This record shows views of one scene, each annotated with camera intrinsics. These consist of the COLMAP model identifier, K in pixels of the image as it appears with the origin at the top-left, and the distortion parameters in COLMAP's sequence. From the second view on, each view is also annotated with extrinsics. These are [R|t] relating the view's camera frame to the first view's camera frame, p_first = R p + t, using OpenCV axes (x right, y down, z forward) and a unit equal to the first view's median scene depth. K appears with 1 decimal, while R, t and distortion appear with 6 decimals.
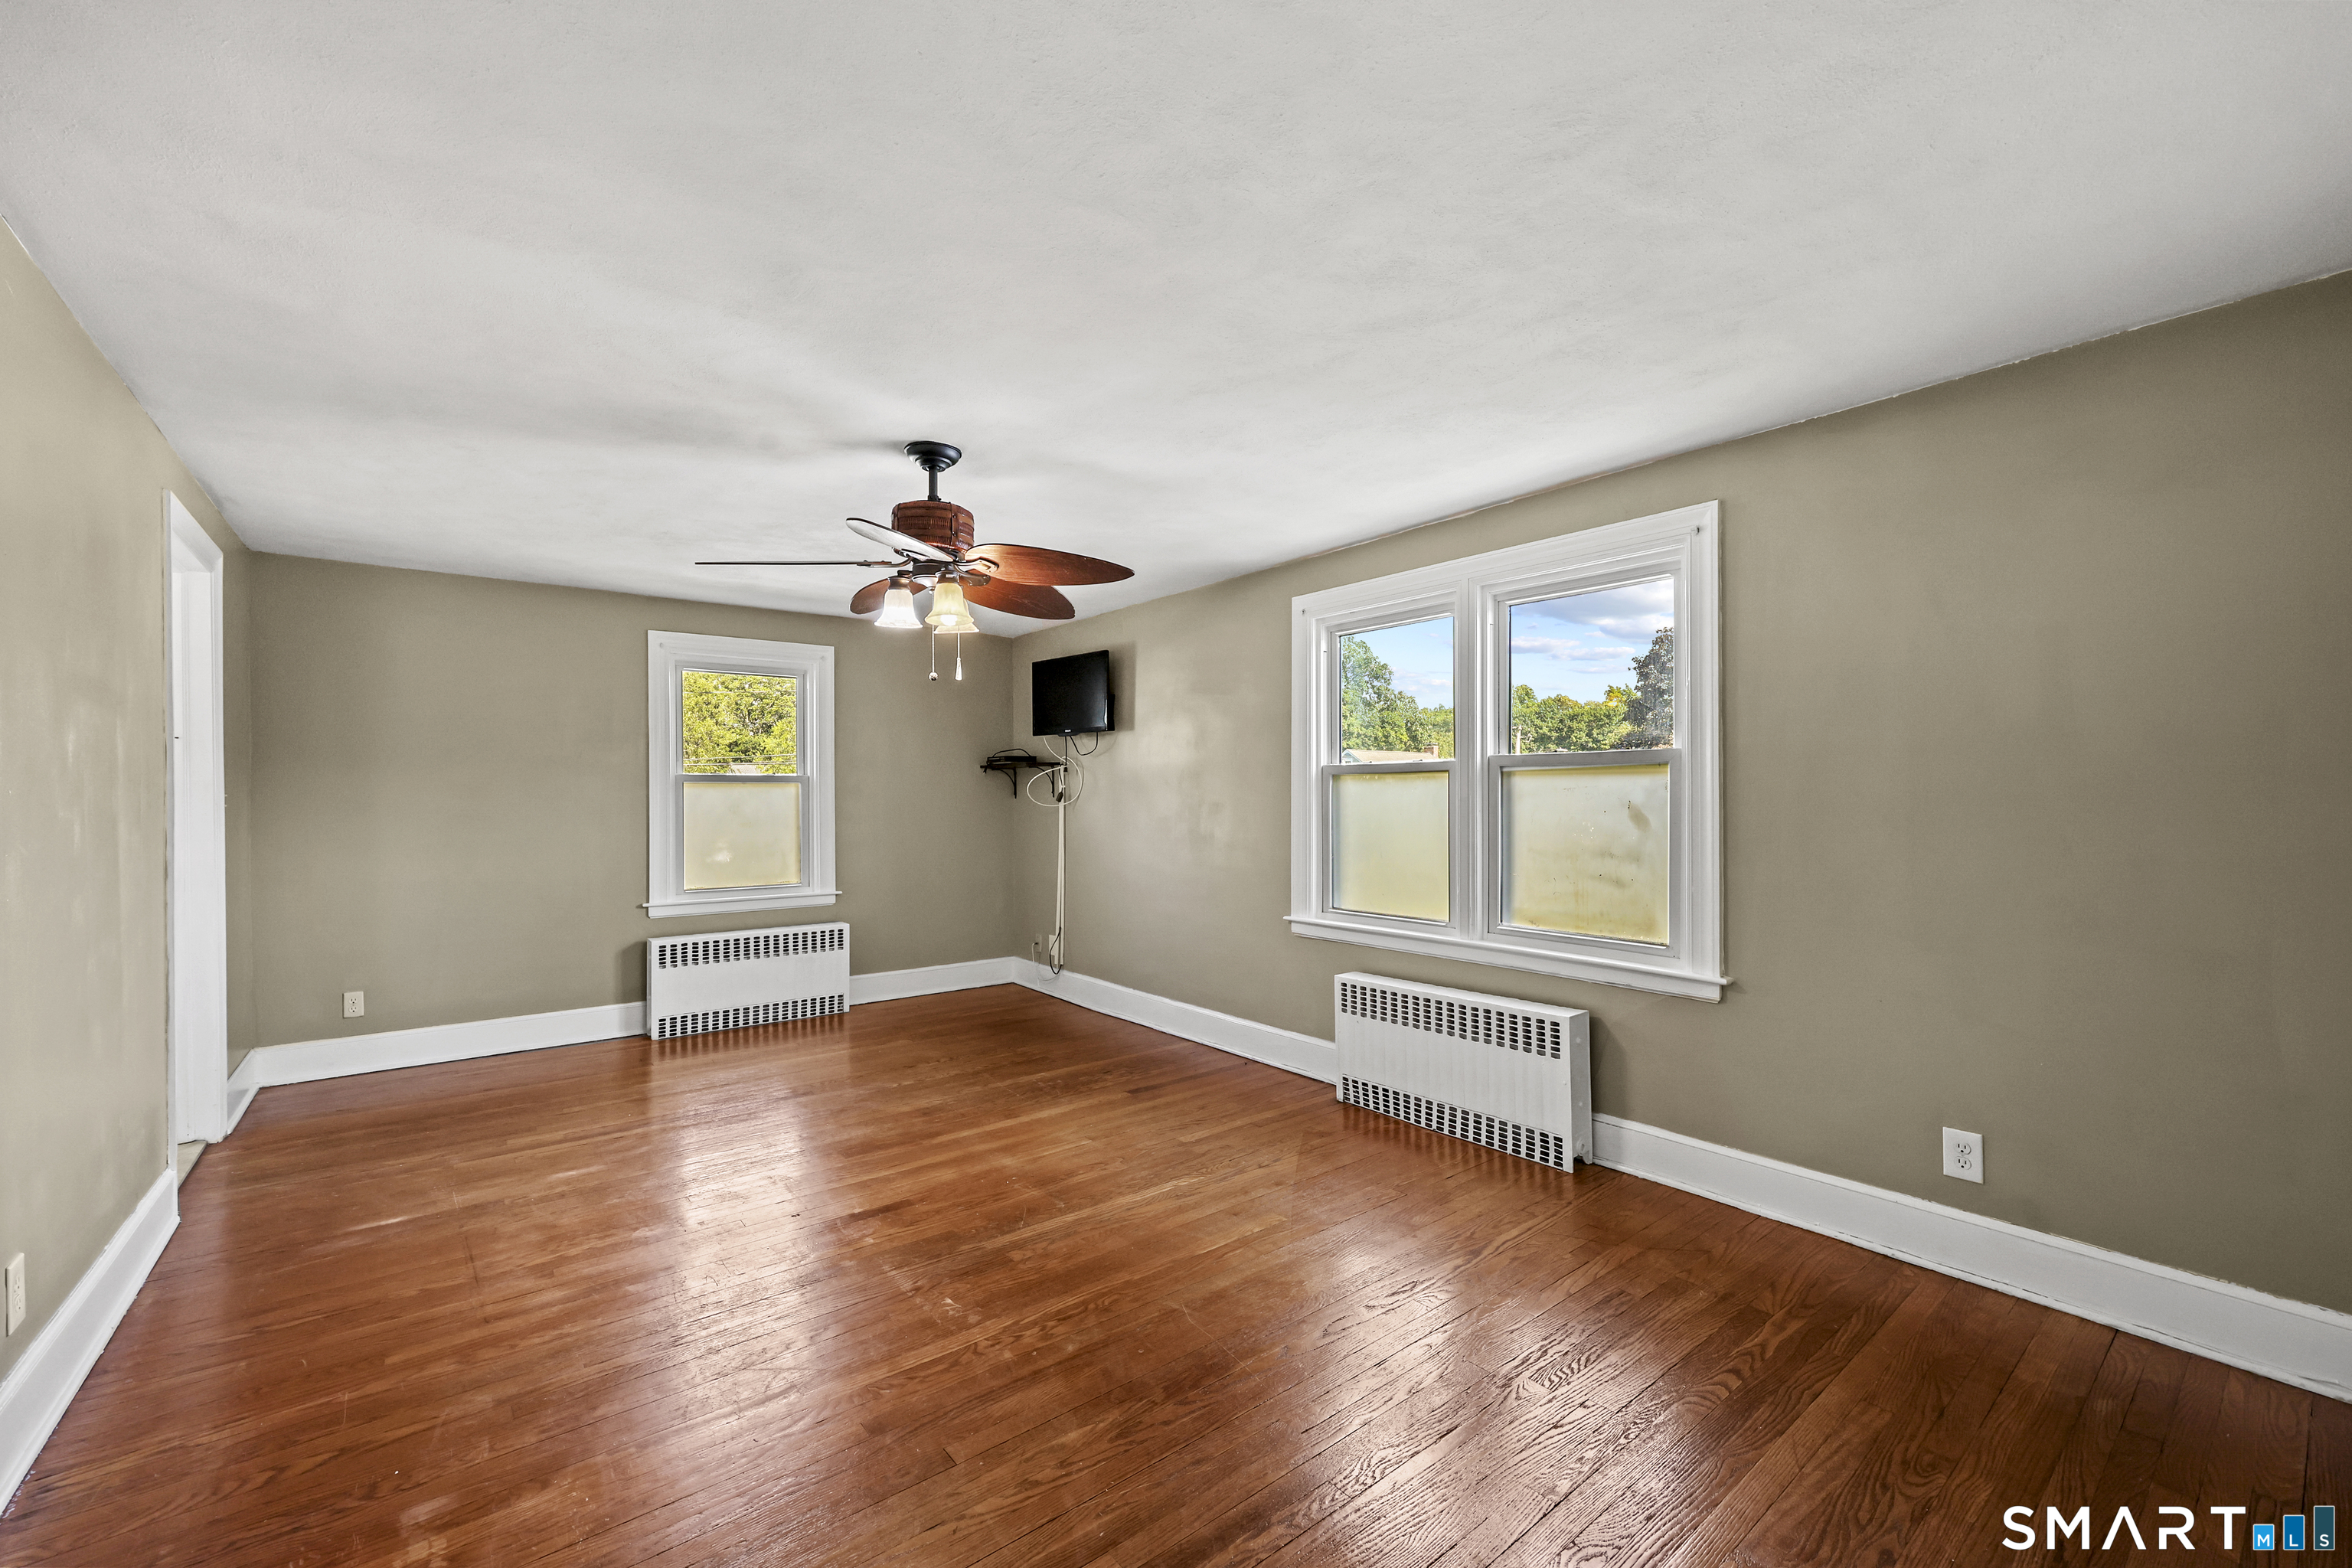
lens RADIAL K [[950.4, 0, 1176.6], [0, 950.4, 792.0], [0, 0, 1]] dist [0.000396, -0.000010]
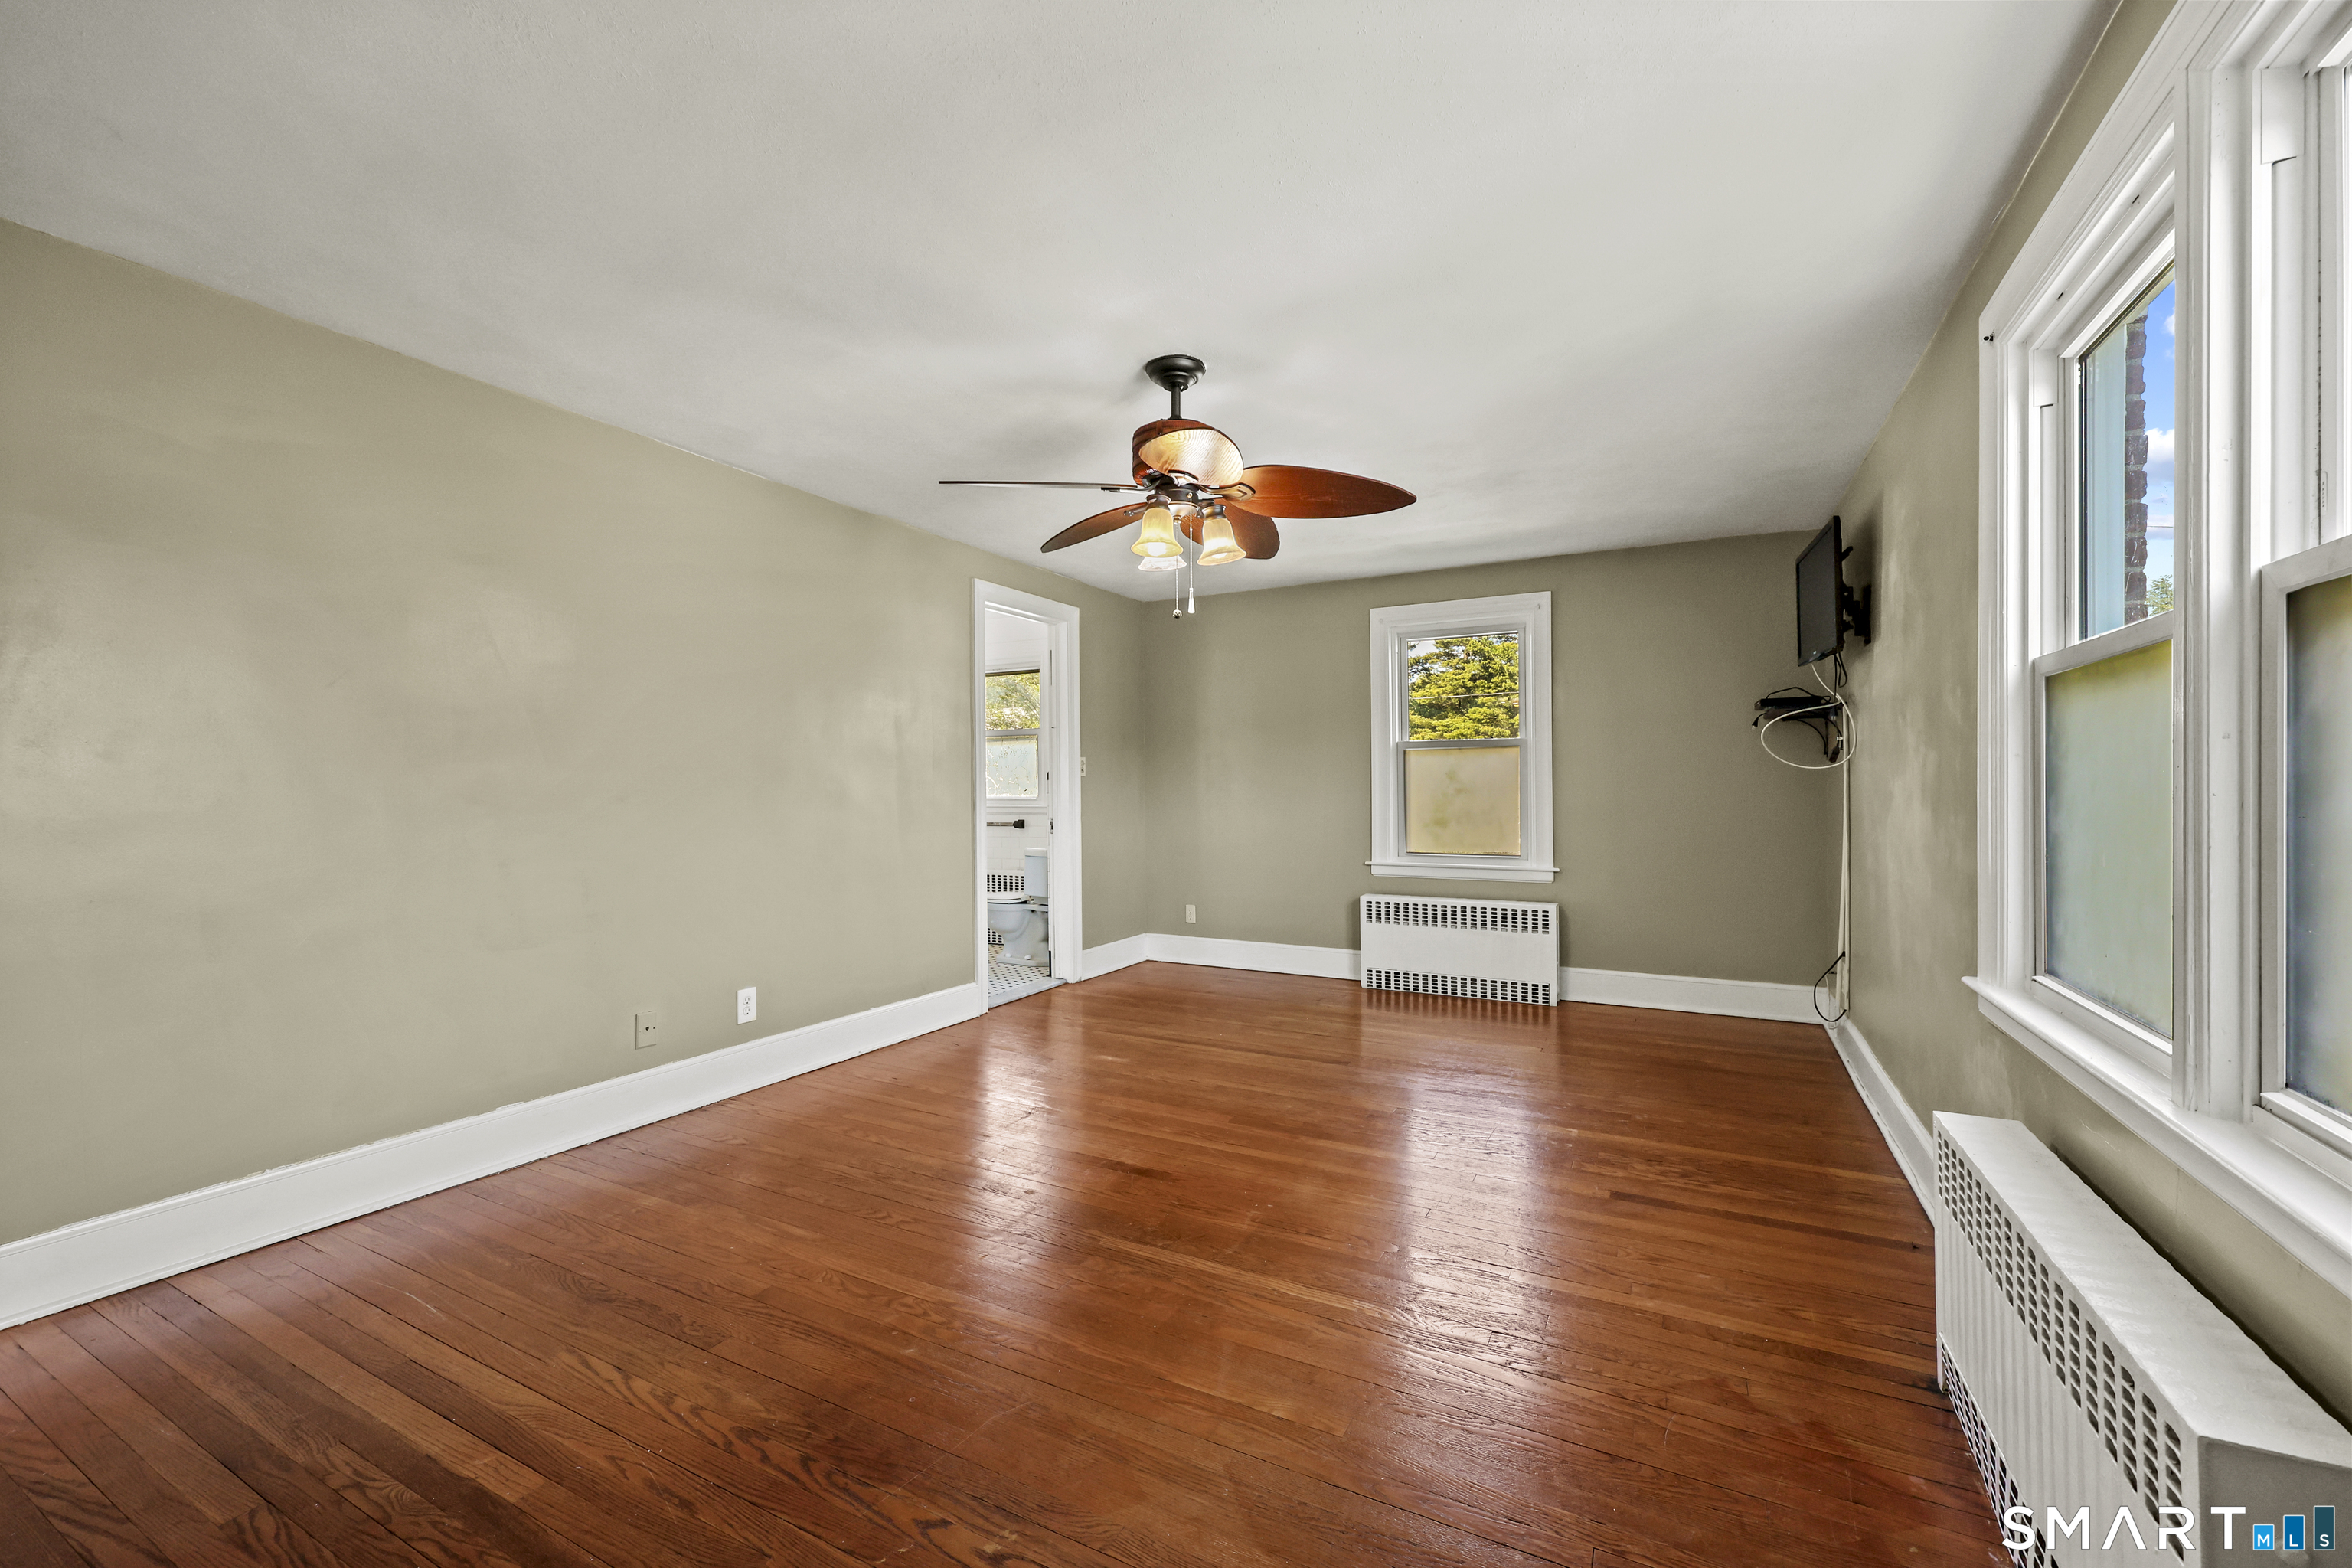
lens RADIAL K [[950.4, 0, 1191.8], [0, 950.4, 778.2], [0, 0, 1]] dist [0.000396, -0.000010]
pose [[0.414686, -0.000405, -0.909964, 0.357781], [0.004451, 0.999989, 0.001583, 0.021488], [0.909954, -0.004707, 0.414683, 0.386991]]
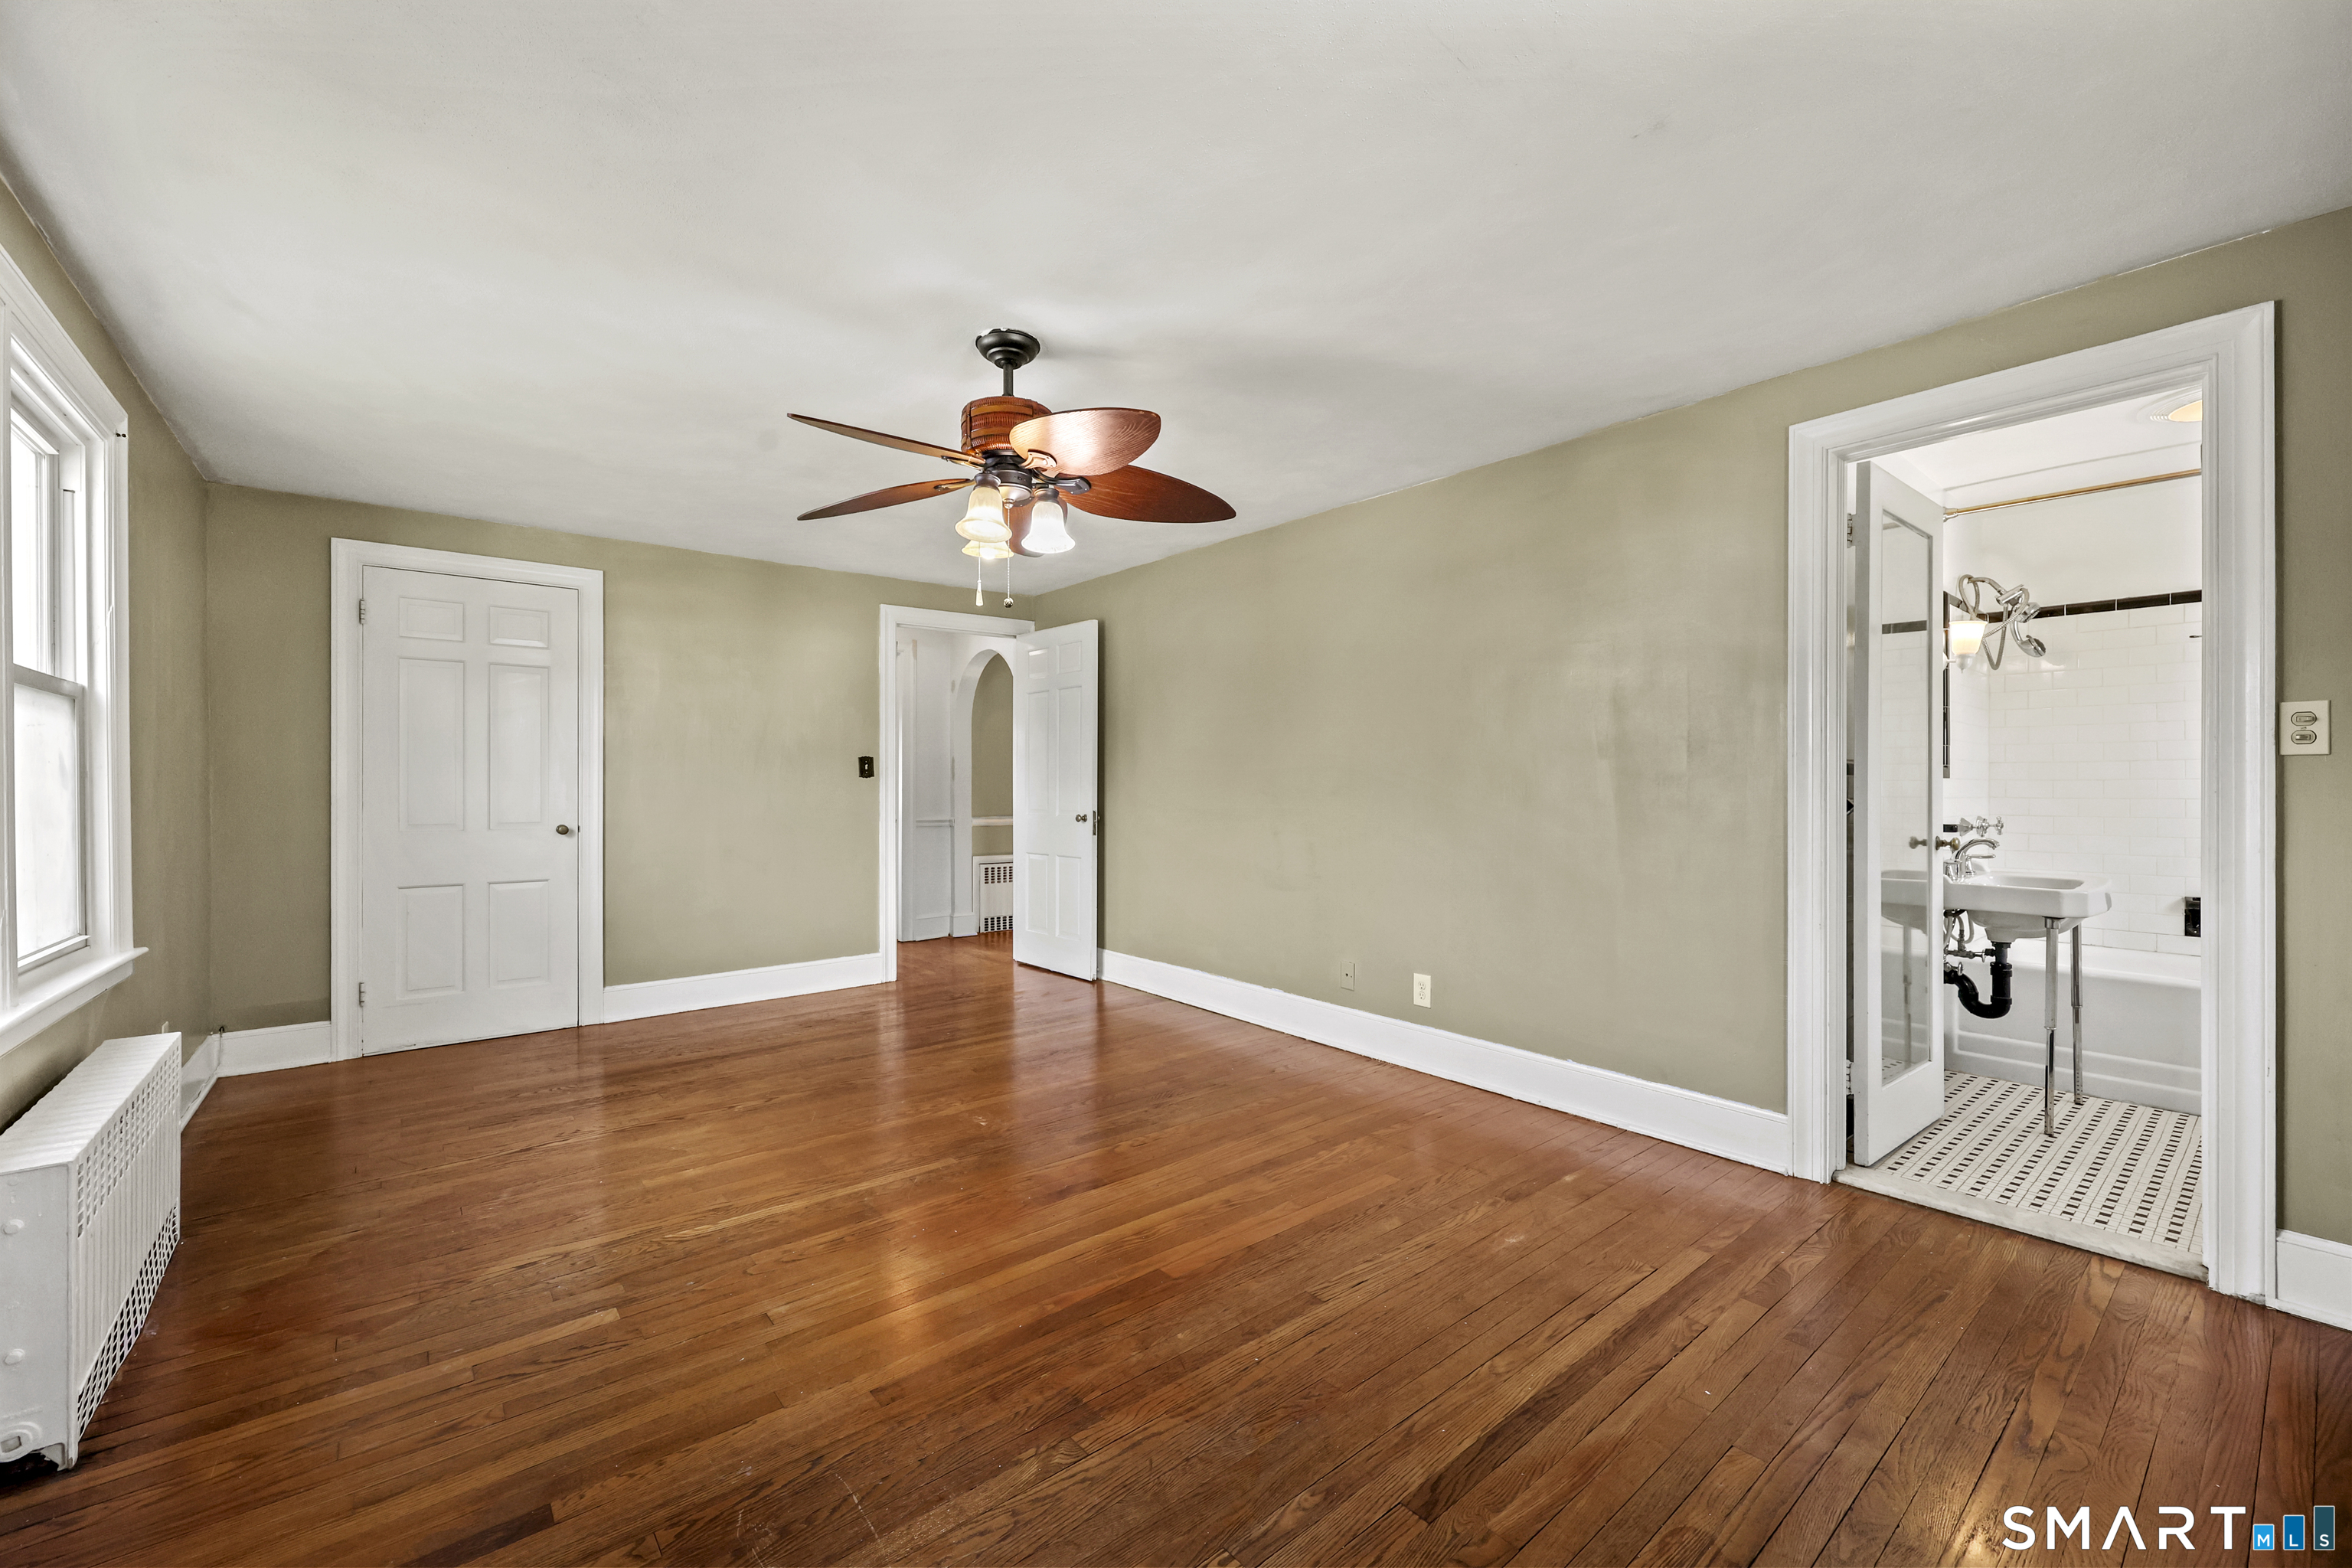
lens RADIAL K [[950.4, 0, 1185.7], [0, 950.4, 779.5], [0, 0, 1]] dist [0.000396, -0.000010]
pose [[-0.999723, 0.010290, -0.021172, -0.245483], [0.010506, 0.999894, -0.010086, 0.030146], [0.021066, -0.010306, -0.999725, 1.152226]]
